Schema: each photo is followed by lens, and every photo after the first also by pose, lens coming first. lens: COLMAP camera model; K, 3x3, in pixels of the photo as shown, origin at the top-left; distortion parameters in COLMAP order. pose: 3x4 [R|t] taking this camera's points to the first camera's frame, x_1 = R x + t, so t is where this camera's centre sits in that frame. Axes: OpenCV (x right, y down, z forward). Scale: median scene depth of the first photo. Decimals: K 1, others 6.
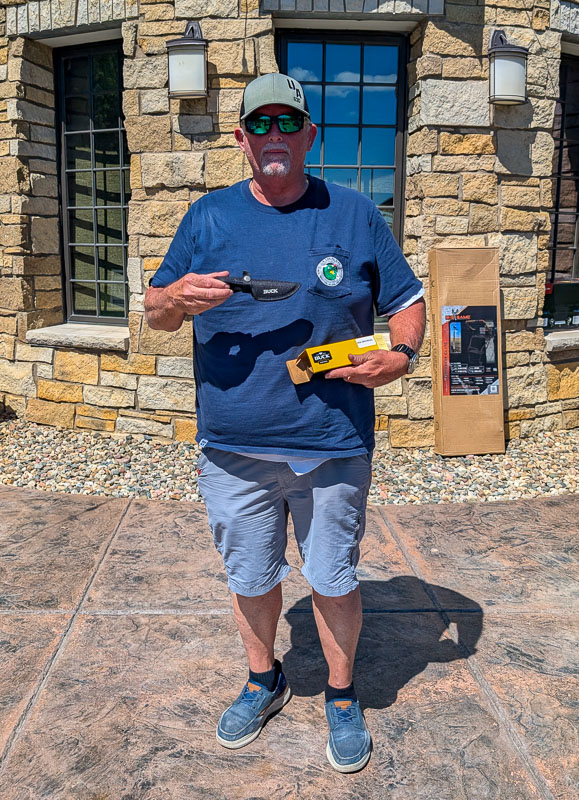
lens RADIAL K [[796.5, 0, 266.2], [0, 796.5, 378.3], [0, 0, 1]] dist [-0.005386, 0.000000]
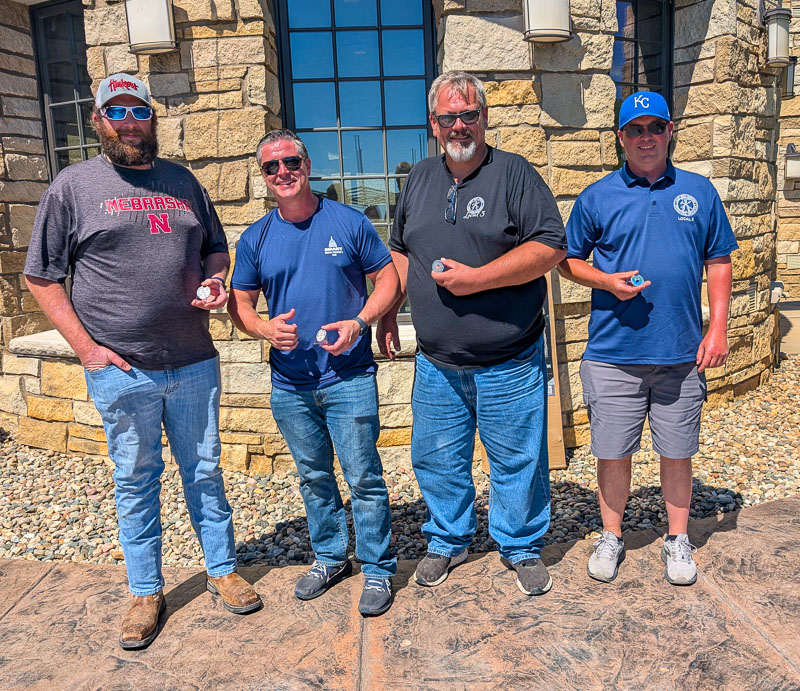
lens RADIAL K [[771.1, 0, 426.9], [0, 771.1, 341.5], [0, 0, 1]] dist [-0.004301, 0.000000]
pose [[0.998959, -0.042690, -0.016049, 0.174917], [0.042615, 0.999079, -0.005001, -0.037590], [0.016248, 0.004312, 0.999859, 0.205463]]
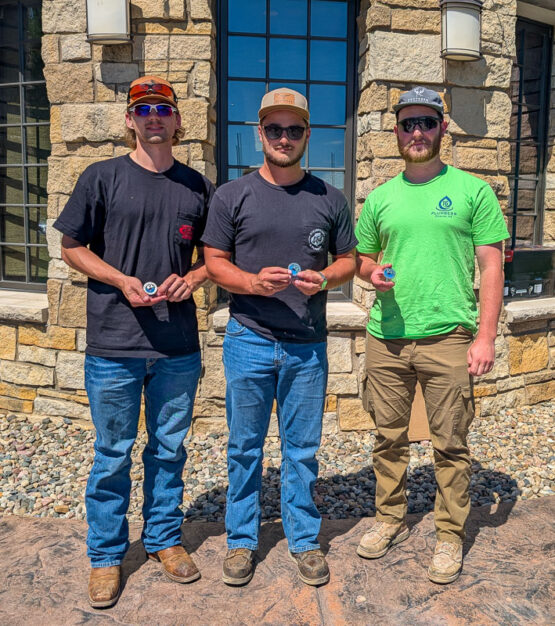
lens RADIAL K [[682.6, 0, 324.1], [0, 682.6, 284.6], [0, 0, 1]] dist [-0.000575, 0.000000]
pose [[0.997905, 0.004136, 0.064569, 0.090971], [-0.000252, 0.998195, -0.060051, -0.033107], [-0.064701, 0.059909, 0.996105, 0.225791]]
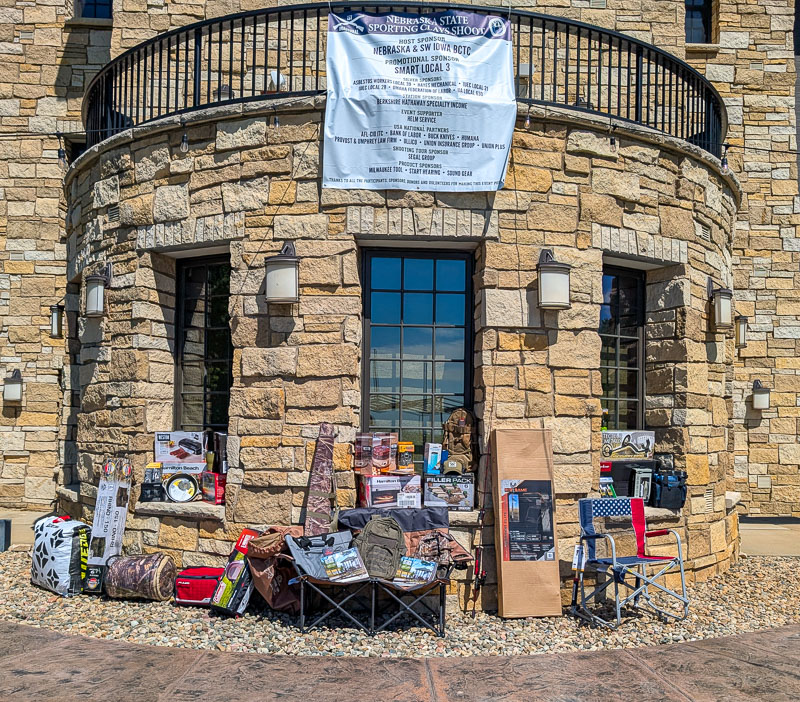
lens RADIAL K [[811.0, 0, 419.4], [0, 811.0, 406.5], [0, 0, 1]] dist [0.006988, 0.000000]
pose [[0.999975, 0.005950, -0.003866, 0.107041], [-0.006573, 0.981992, -0.188809, 0.023873], [0.002673, 0.188830, 0.982006, -0.147318]]
